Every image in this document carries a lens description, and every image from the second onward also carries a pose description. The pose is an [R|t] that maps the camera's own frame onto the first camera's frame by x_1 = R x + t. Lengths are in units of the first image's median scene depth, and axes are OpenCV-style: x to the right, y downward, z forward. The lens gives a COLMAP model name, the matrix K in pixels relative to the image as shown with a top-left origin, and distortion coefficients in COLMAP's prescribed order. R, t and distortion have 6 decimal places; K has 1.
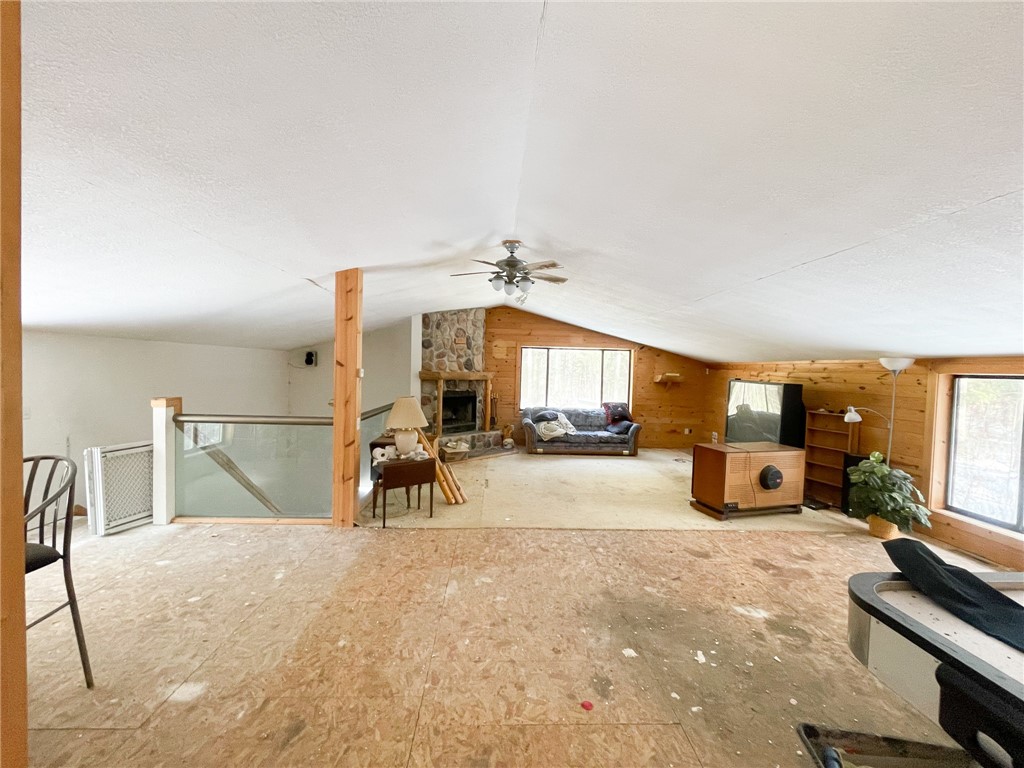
lens RADIAL K [[410.6, 0, 510.0], [0, 410.6, 381.1], [0, 0, 1]] dist [-0.007422, -0.000192]
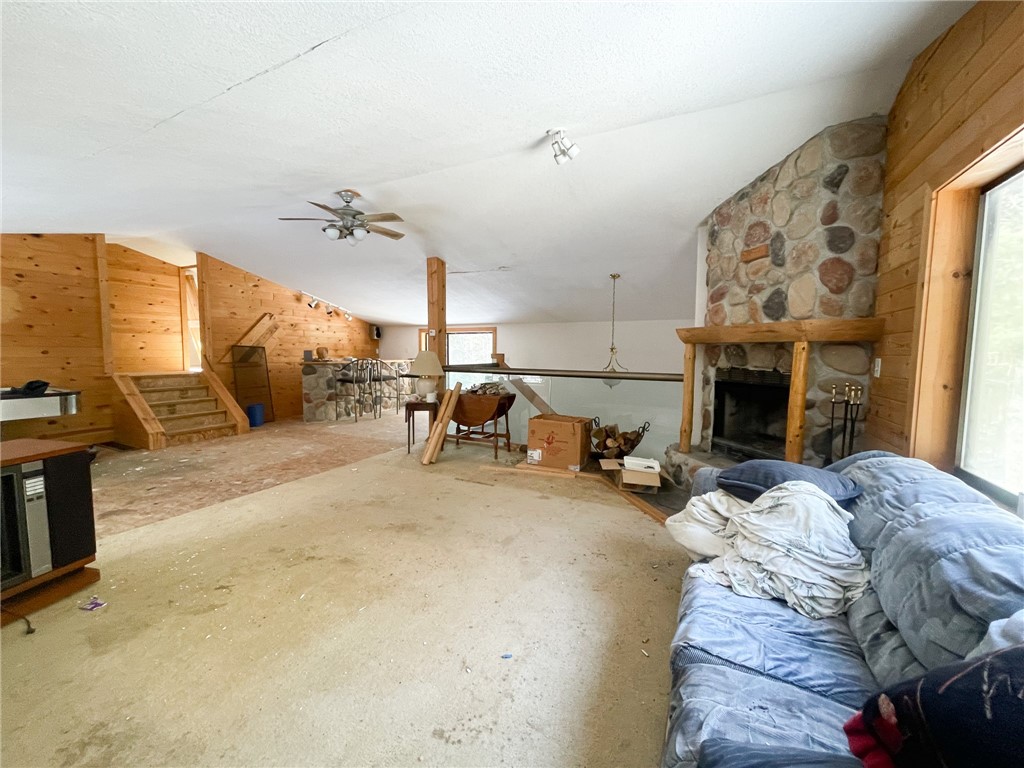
lens RADIAL K [[412.6, 0, 511.4], [0, 412.6, 379.5], [0, 0, 1]] dist [-0.002352, -0.000296]
pose [[-0.478170, 0.030958, -0.877722, 0.398296], [-0.050009, 0.996797, 0.062402, 0.020340], [0.876842, 0.073733, -0.475090, 1.036547]]
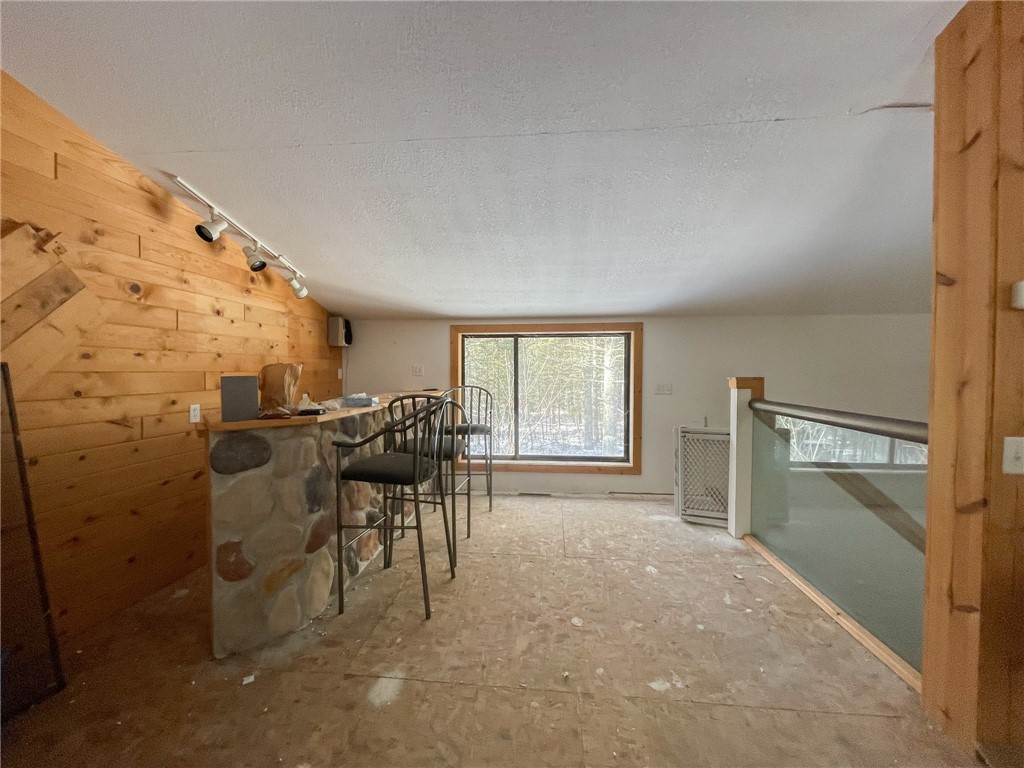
lens RADIAL K [[411.2, 0, 510.2], [0, 411.2, 380.0], [0, 0, 1]] dist [-0.000572, -0.000276]
pose [[-0.135192, -0.001065, -0.990819, 0.000880], [-0.035692, 0.999356, 0.003796, 0.031793], [0.990176, 0.035877, -0.135143, 0.354274]]
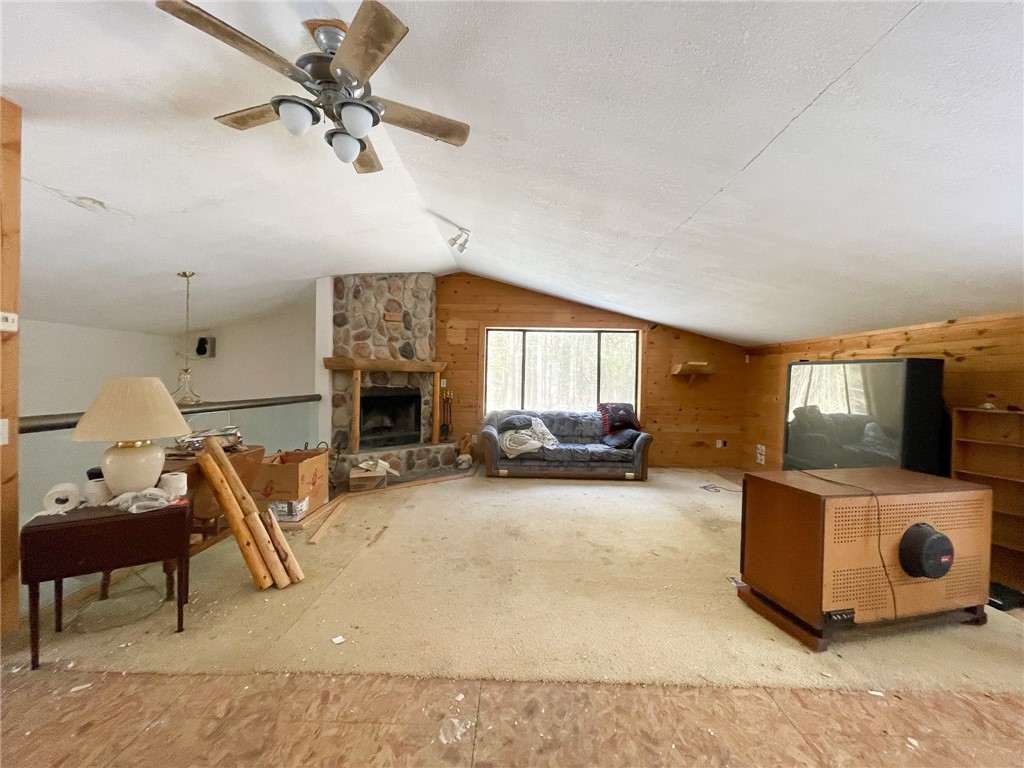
lens RADIAL K [[412.6, 0, 511.4], [0, 412.6, 379.5], [0, 0, 1]] dist [-0.002352, -0.000296]
pose [[0.998850, -0.008275, -0.047223, 0.122722], [0.006911, 0.999556, -0.028971, 0.034110], [0.047442, 0.028611, 0.998464, 0.309850]]
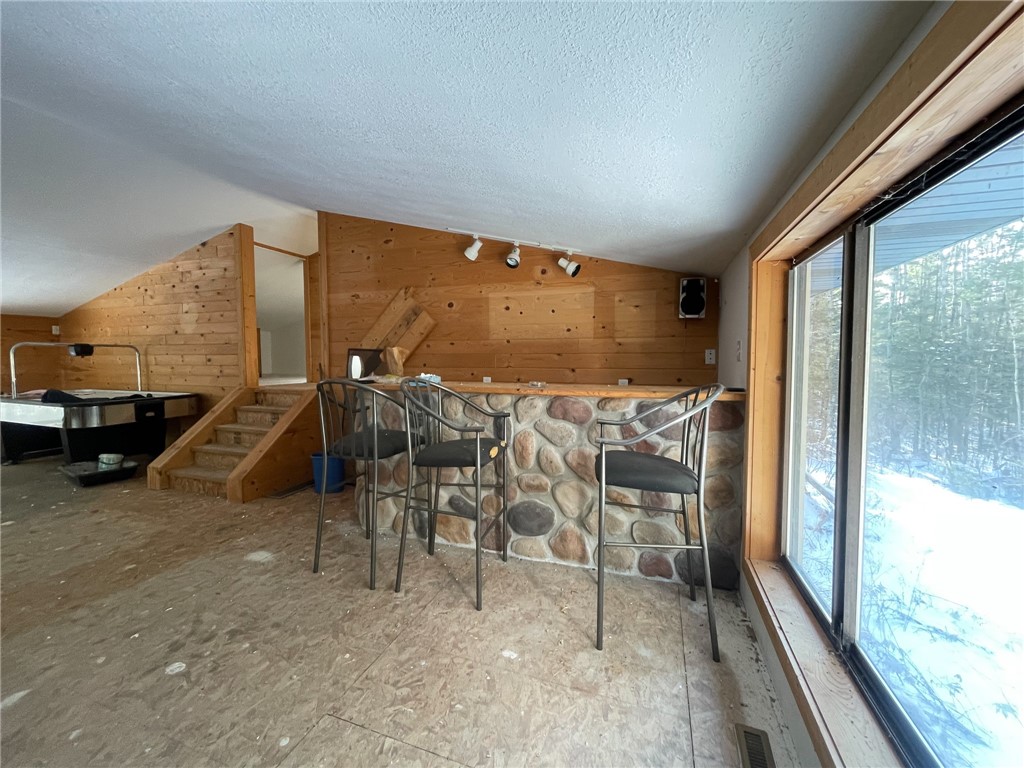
lens RADIAL K [[412.6, 0, 511.4], [0, 412.6, 379.5], [0, 0, 1]] dist [-0.002352, -0.000296]
pose [[-0.927925, -0.043807, 0.370184, -0.528145], [-0.008863, 0.995383, 0.095577, 0.018681], [-0.372662, 0.085408, -0.924028, 0.492086]]
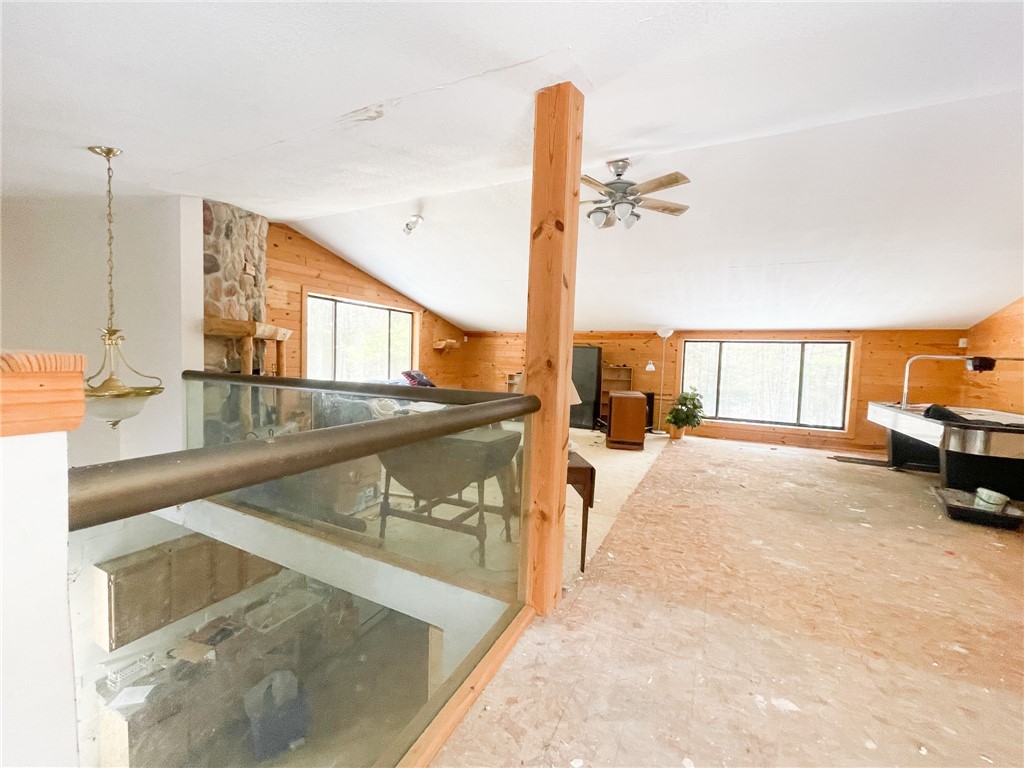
lens RADIAL K [[412.6, 0, 511.4], [0, 412.6, 379.5], [0, 0, 1]] dist [-0.002352, -0.000296]
pose [[0.483245, -0.055270, 0.873739, -0.466647], [0.008562, 0.998256, 0.058411, 0.023231], [-0.875444, -0.020746, 0.482875, 0.434302]]
